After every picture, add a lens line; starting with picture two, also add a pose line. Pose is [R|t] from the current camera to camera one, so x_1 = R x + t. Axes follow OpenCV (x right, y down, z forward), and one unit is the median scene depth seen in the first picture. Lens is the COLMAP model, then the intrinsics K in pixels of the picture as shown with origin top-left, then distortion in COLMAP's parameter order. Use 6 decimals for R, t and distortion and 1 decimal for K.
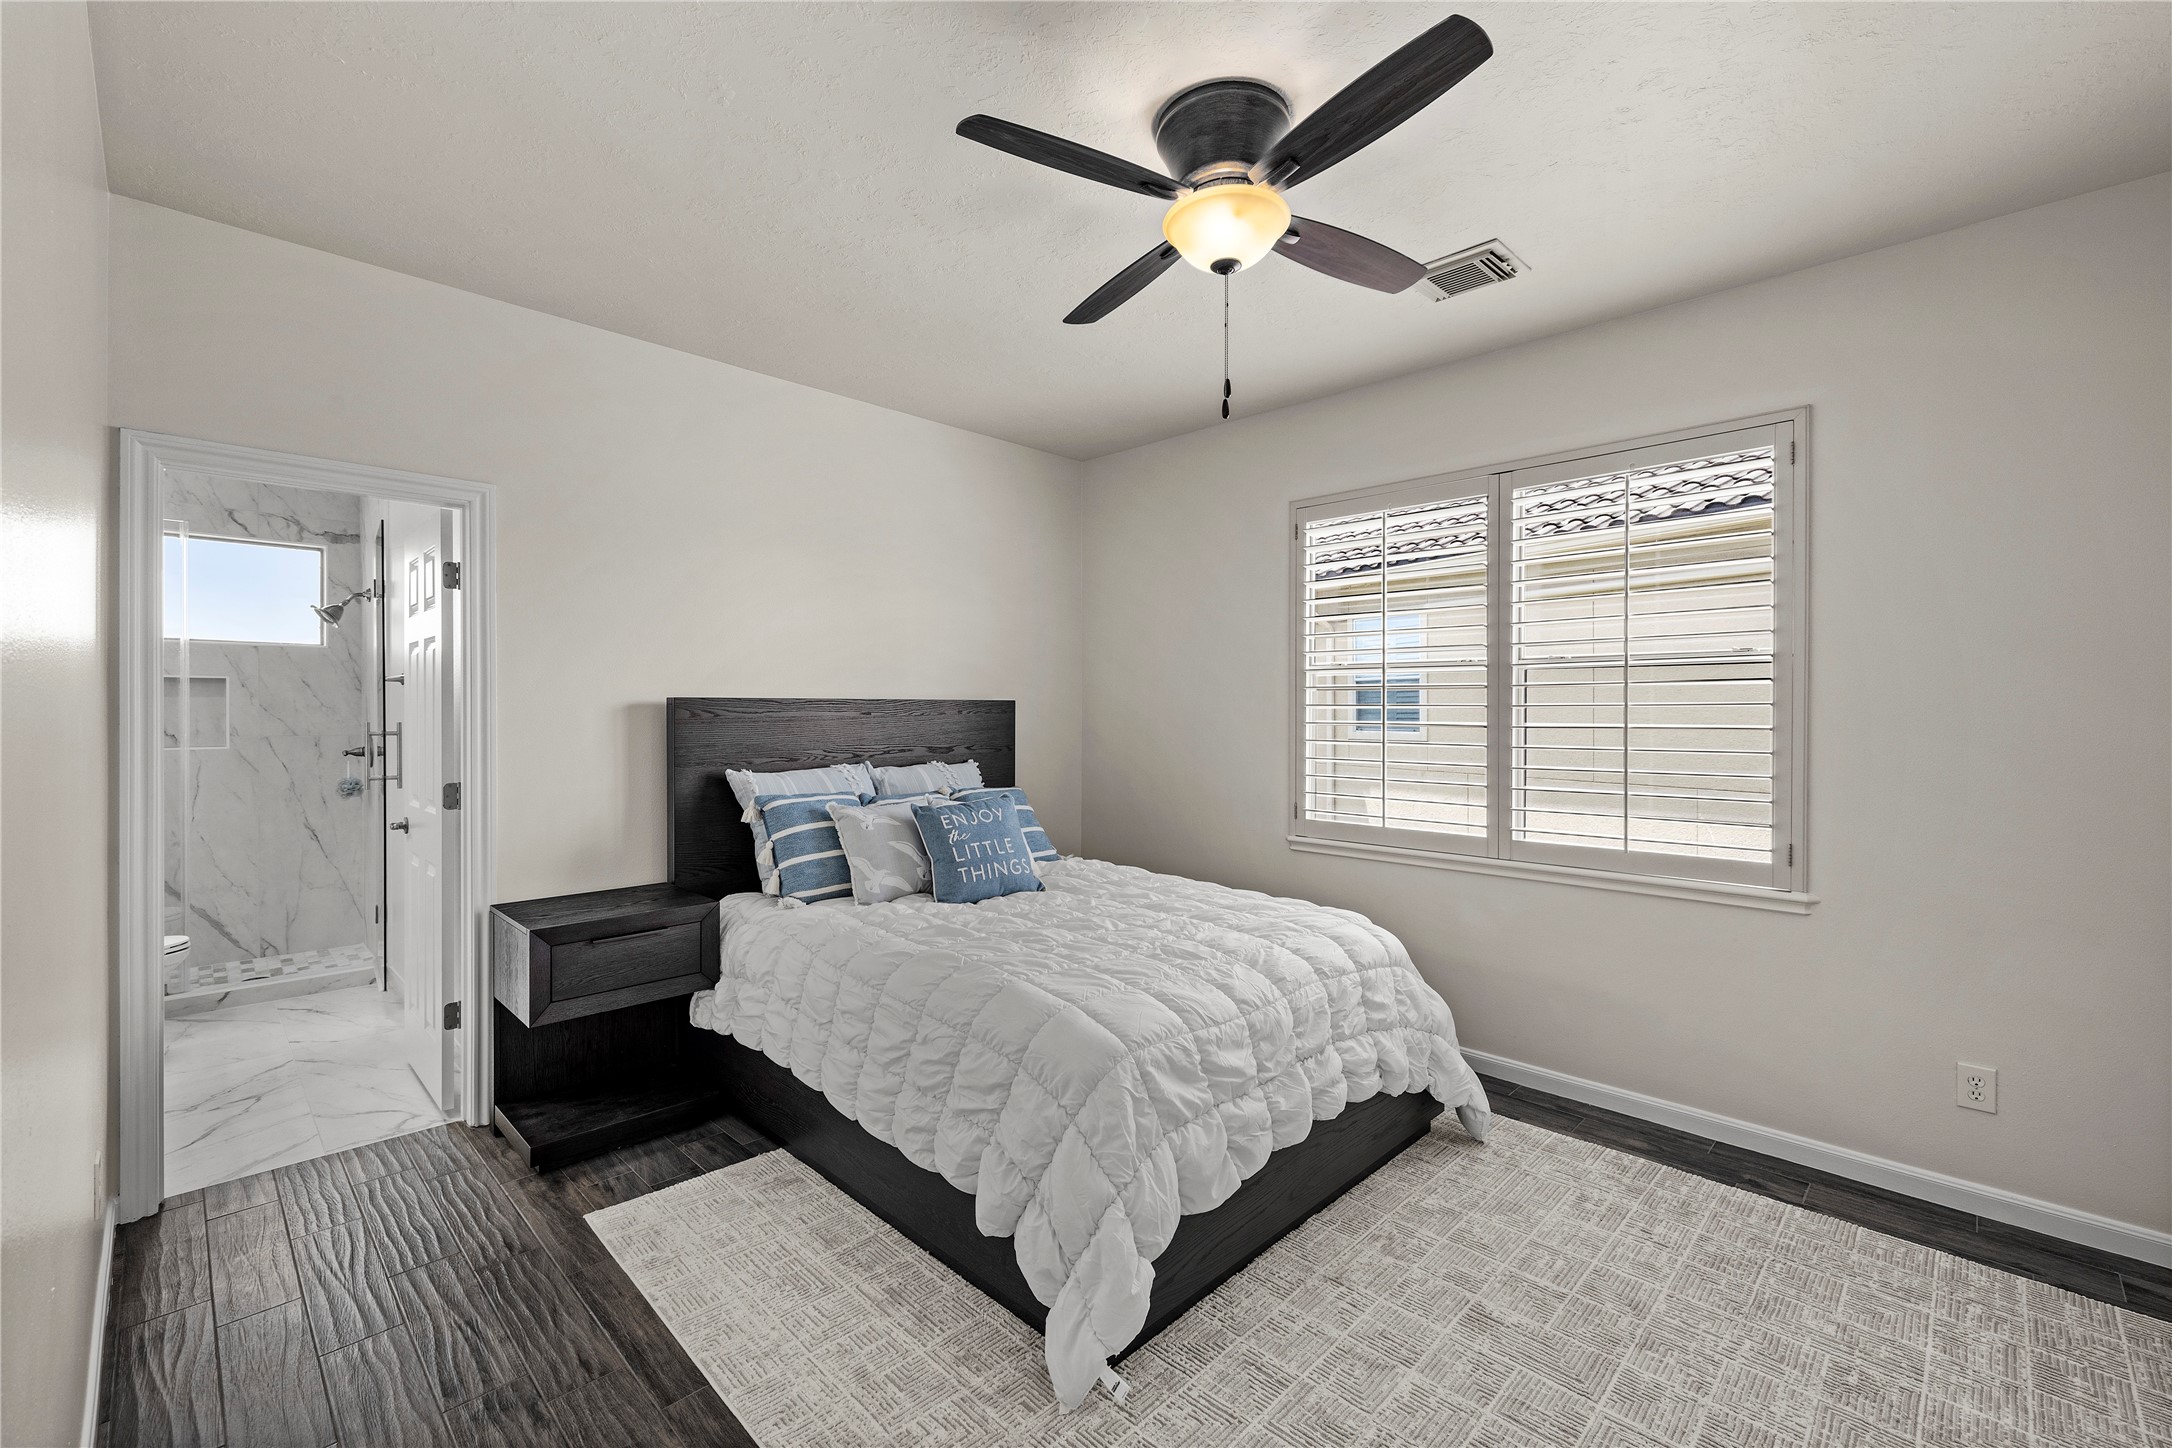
lens RADIAL K [[911.8, 0, 1086.0], [0, 911.8, 724.0], [0, 0, 1]] dist [-0.000959, -0.000120]
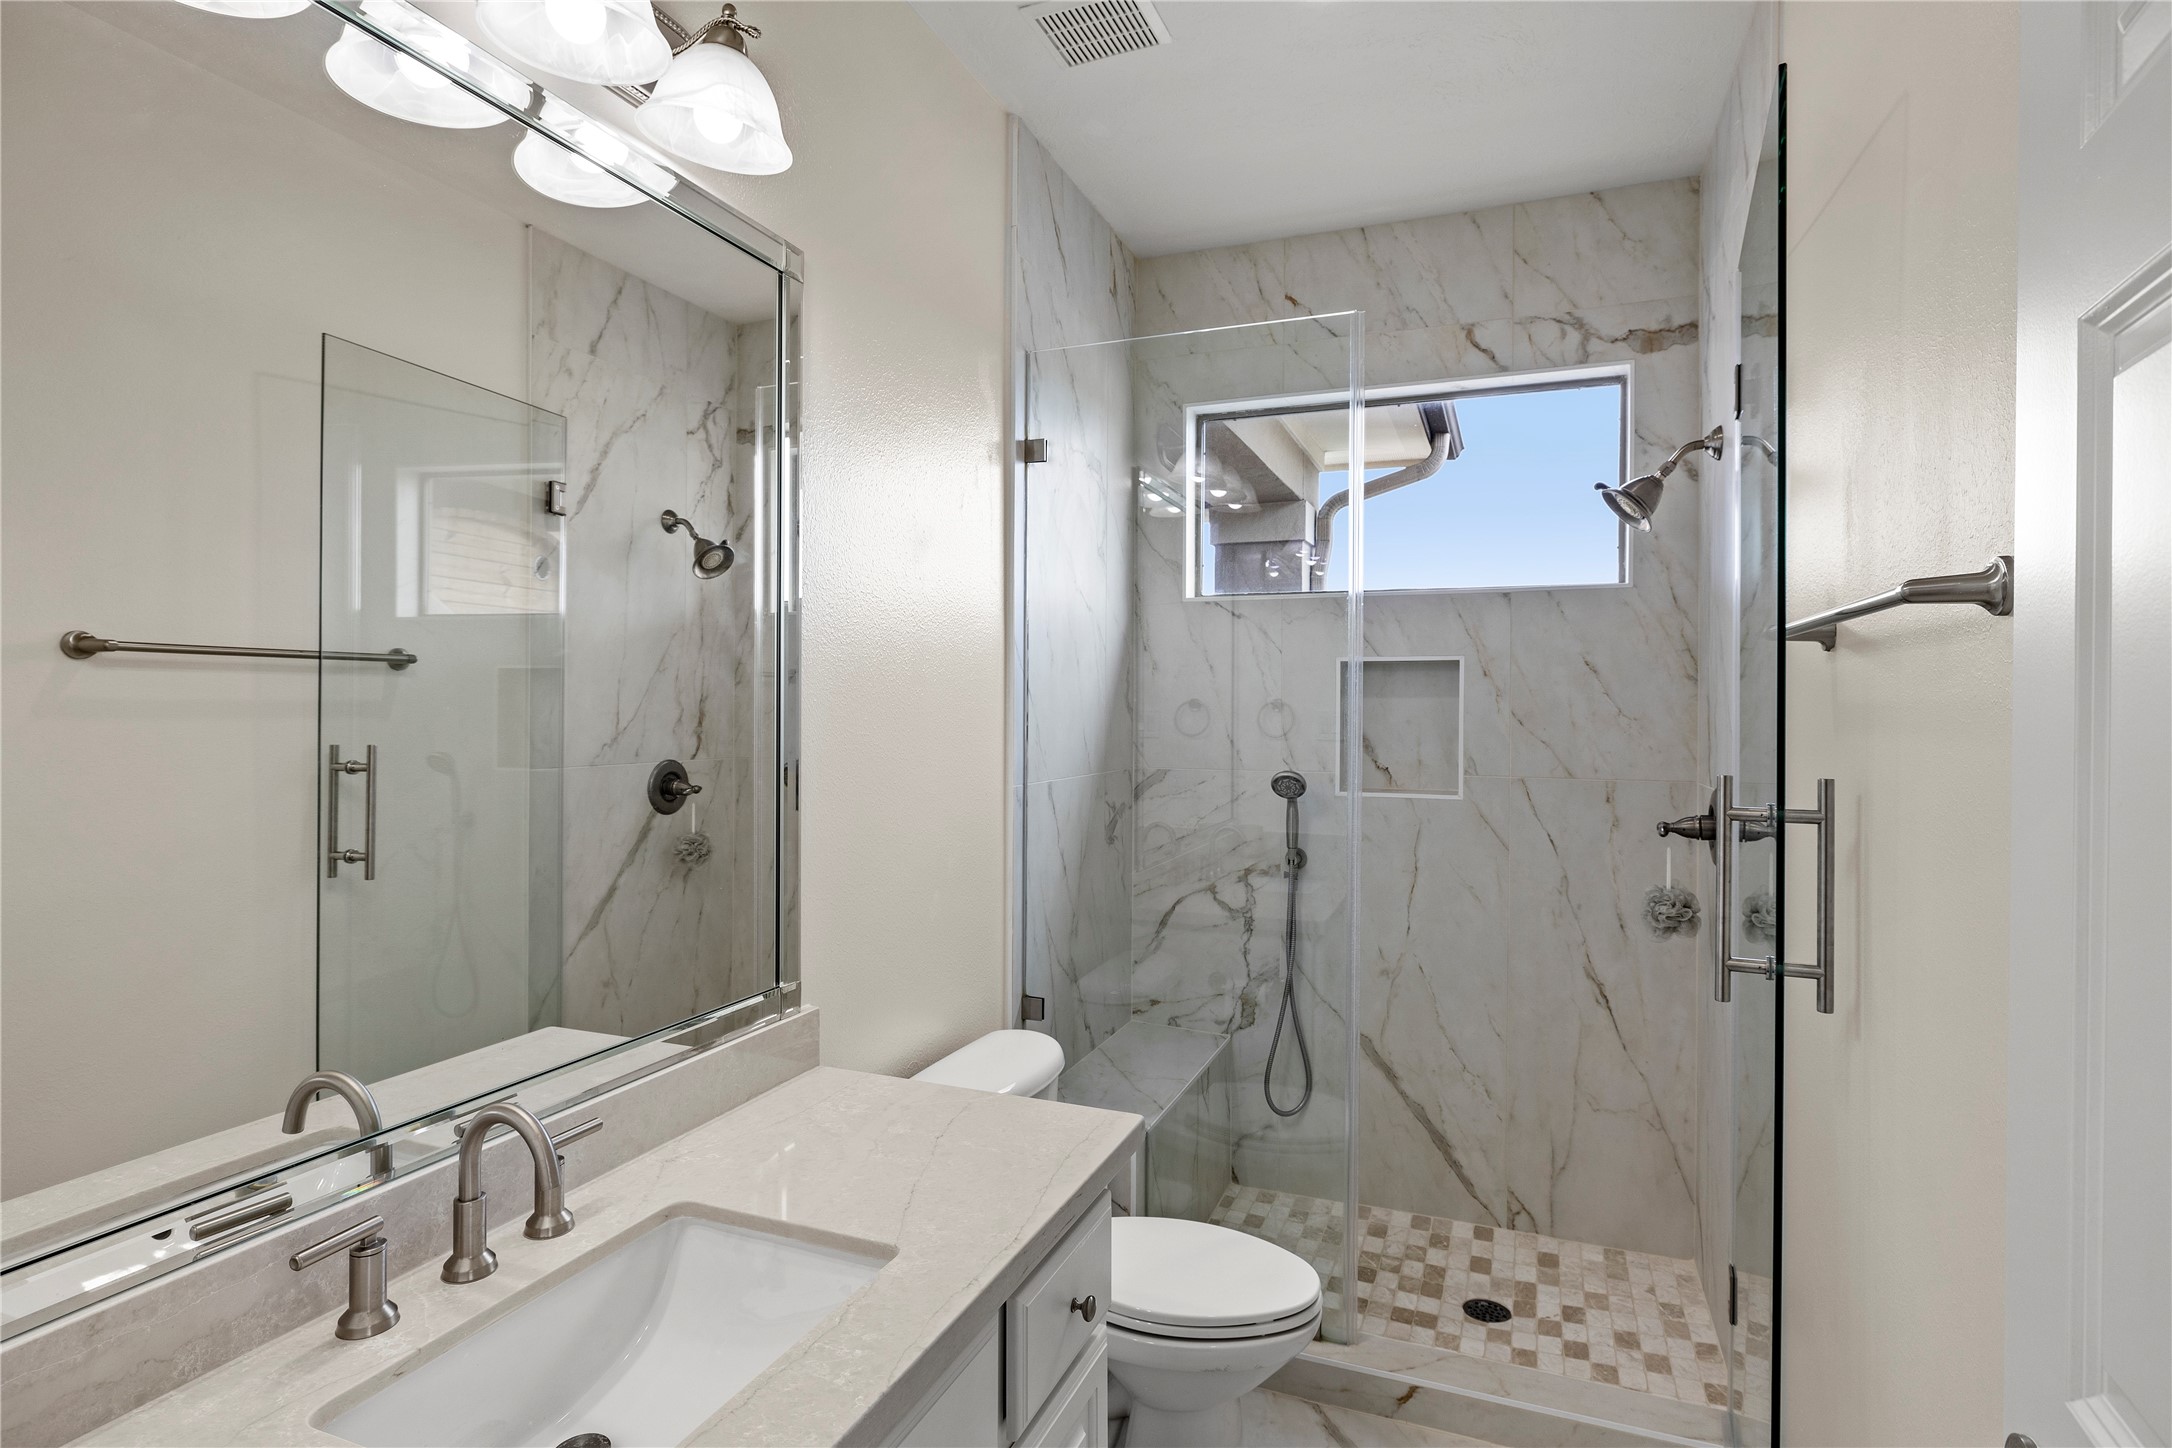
lens RADIAL K [[1109.4, 0, 1086.0], [0, 1109.4, 724.0], [0, 0, 1]] dist [-0.002831, -0.000397]
pose [[0.392578, 0.008335, -0.919681, -0.448992], [-0.007342, 0.999955, 0.005928, -0.016195], [0.919689, 0.004425, 0.392622, 0.555963]]
